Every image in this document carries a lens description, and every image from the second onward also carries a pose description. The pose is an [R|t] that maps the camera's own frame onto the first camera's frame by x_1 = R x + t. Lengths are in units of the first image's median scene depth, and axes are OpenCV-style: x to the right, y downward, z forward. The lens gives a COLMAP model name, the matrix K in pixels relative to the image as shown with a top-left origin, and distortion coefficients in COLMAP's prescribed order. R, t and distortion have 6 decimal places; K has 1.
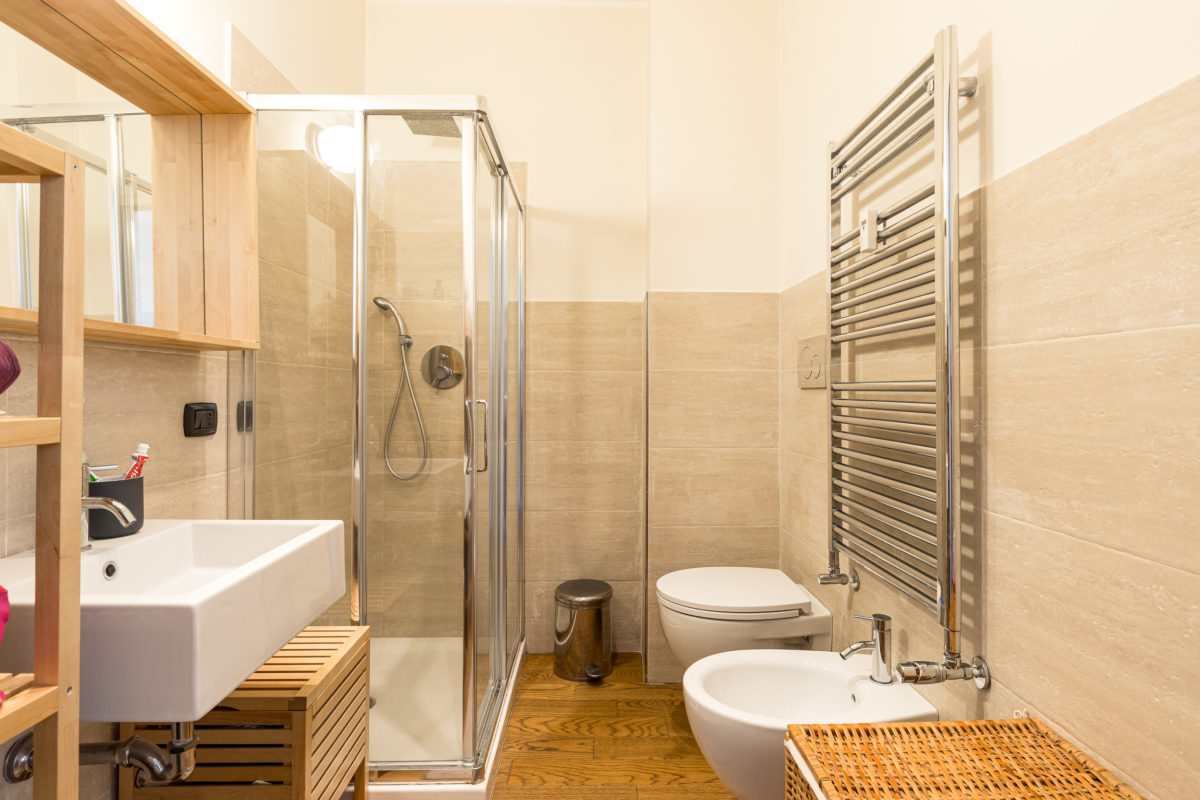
lens RADIAL K [[597.5, 0, 599.8], [0, 597.5, 390.6], [0, 0, 1]] dist [-0.009890, 0.001975]
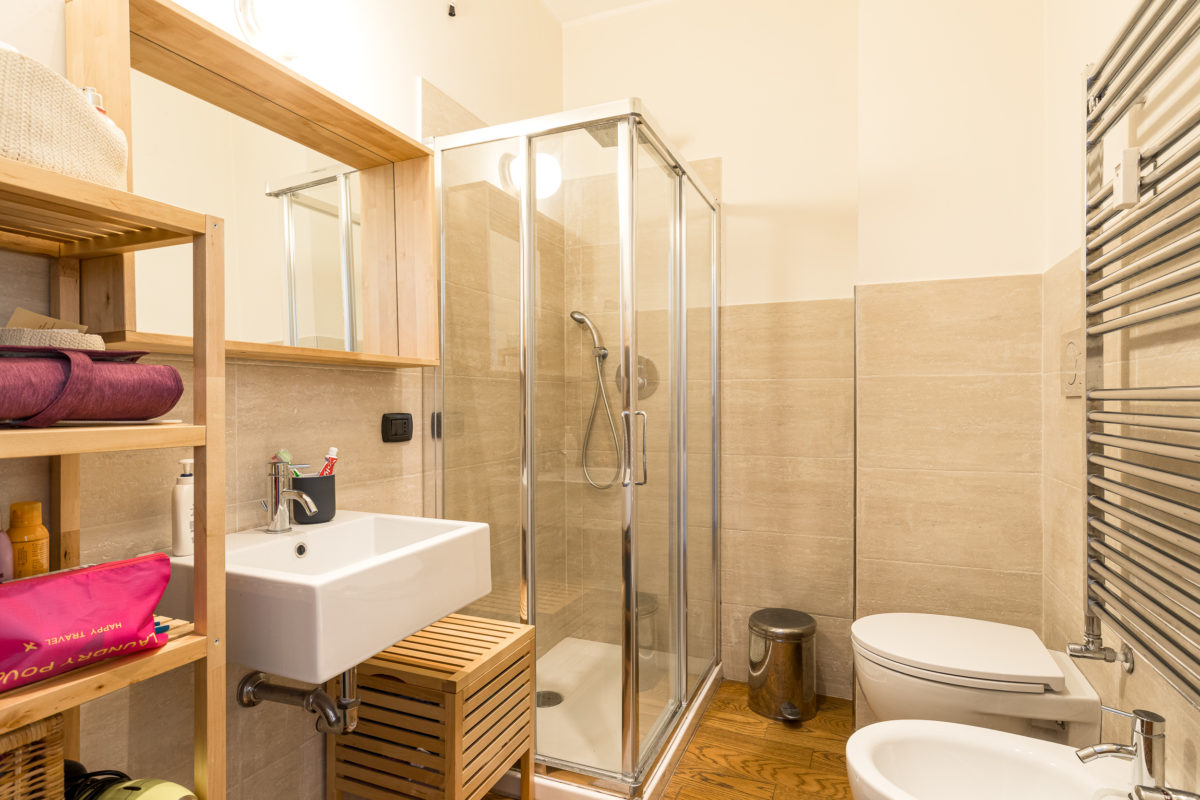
lens RADIAL K [[616.5, 0, 602.1], [0, 616.5, 408.2], [0, 0, 1]] dist [-0.003860, 0.000241]
pose [[0.914349, 0.001335, -0.404925, 0.154402], [0.003856, 0.999921, 0.012004, -0.001782], [0.404909, -0.012537, 0.914271, 0.055244]]
